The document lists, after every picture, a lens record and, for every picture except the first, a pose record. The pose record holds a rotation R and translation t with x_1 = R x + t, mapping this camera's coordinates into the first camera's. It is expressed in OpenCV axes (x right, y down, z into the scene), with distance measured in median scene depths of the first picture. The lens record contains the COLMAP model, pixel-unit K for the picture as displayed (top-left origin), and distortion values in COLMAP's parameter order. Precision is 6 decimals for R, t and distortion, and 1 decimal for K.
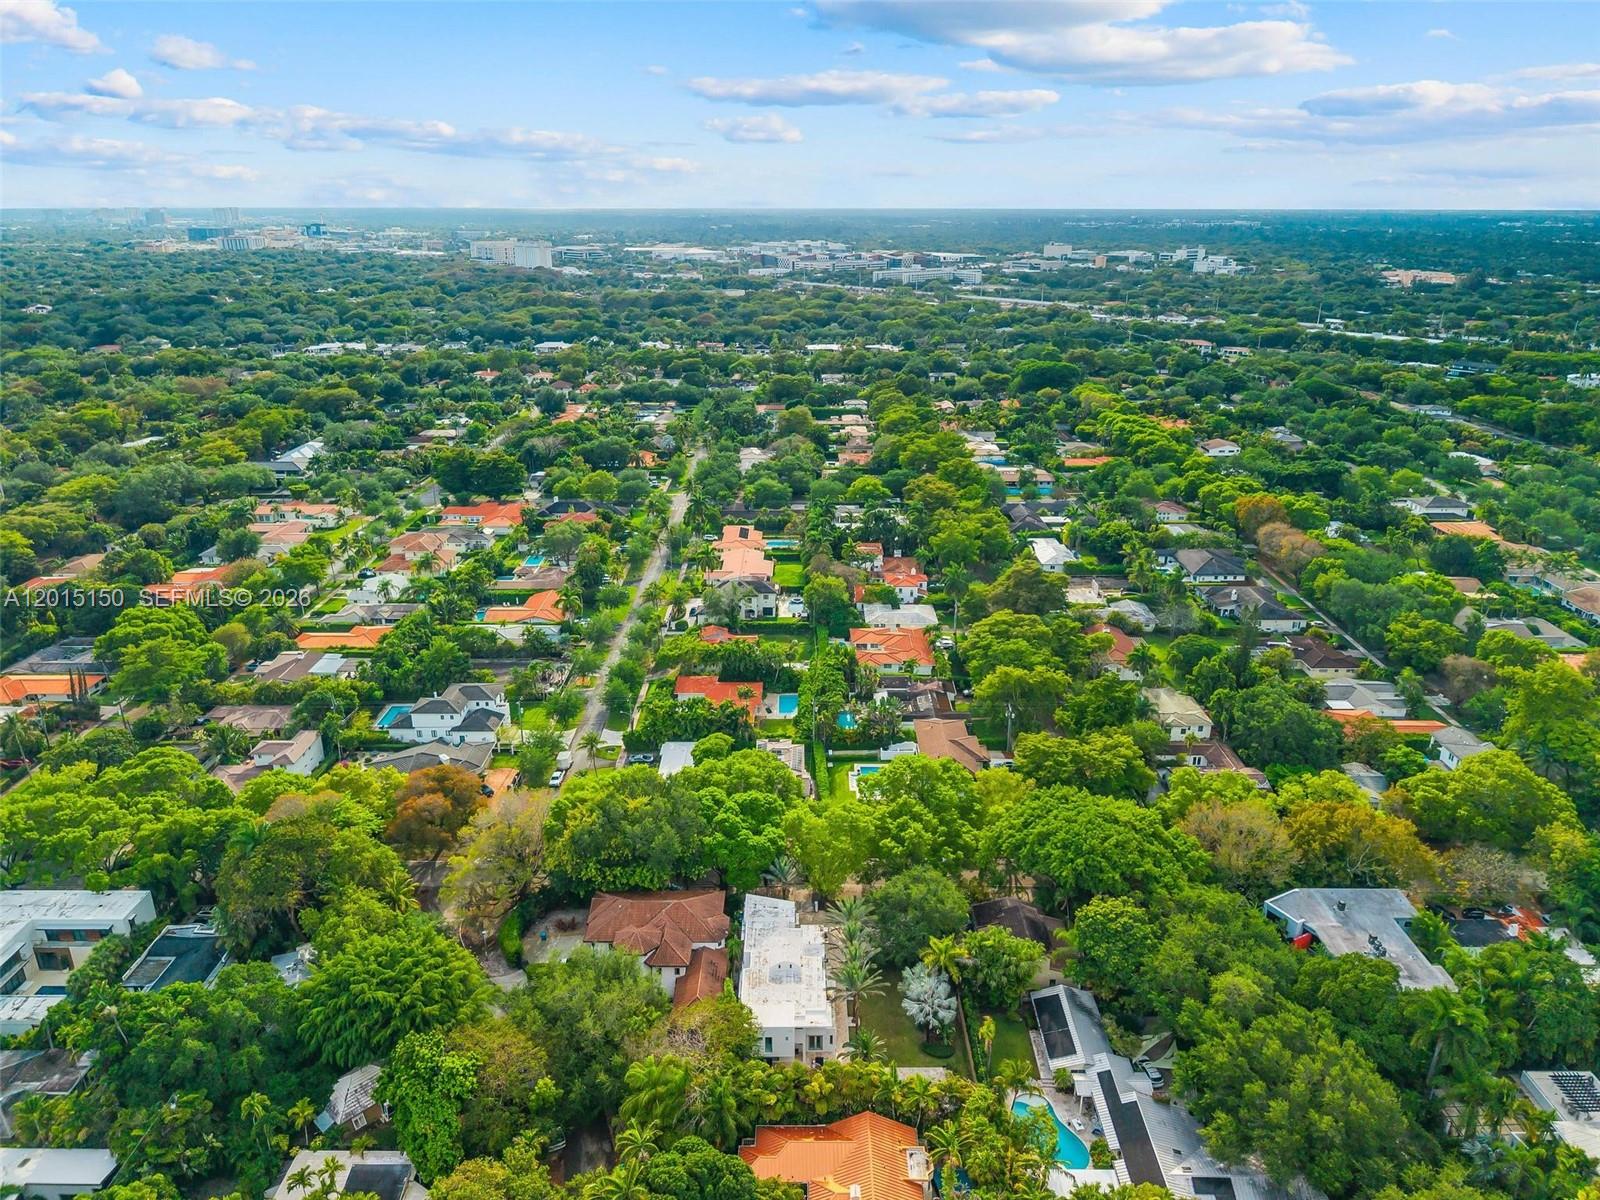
lens RADIAL K [[1060.2, 0, 800.0], [0, 1060.2, 600.0], [0, 0, 1]] dist [0.044374, -0.077234]
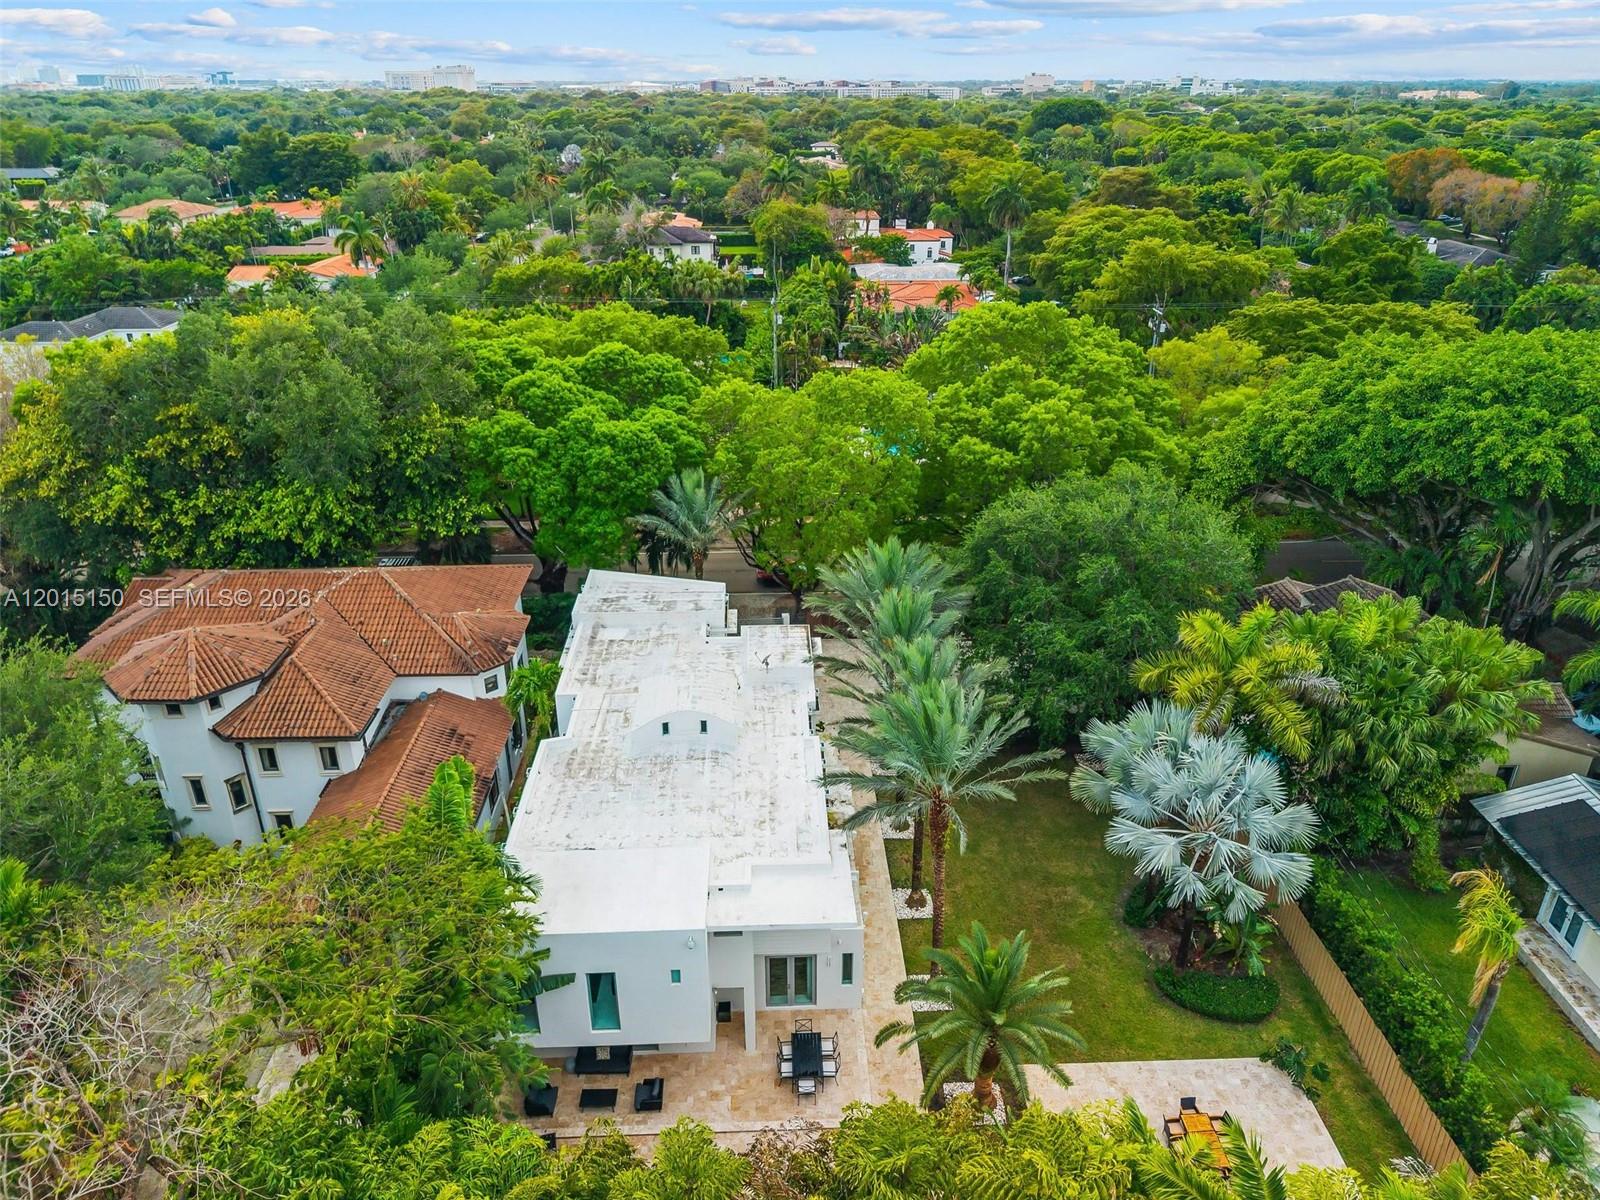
lens RADIAL K [[1060.2, 0, 800.0], [0, 1060.2, 600.0], [0, 0, 1]] dist [0.044374, -0.077234]
pose [[0.999306, -0.016698, 0.033293, 0.008782], [0.013471, 0.995394, 0.094914, 0.272217], [-0.034725, -0.094400, 0.994929, 0.687094]]
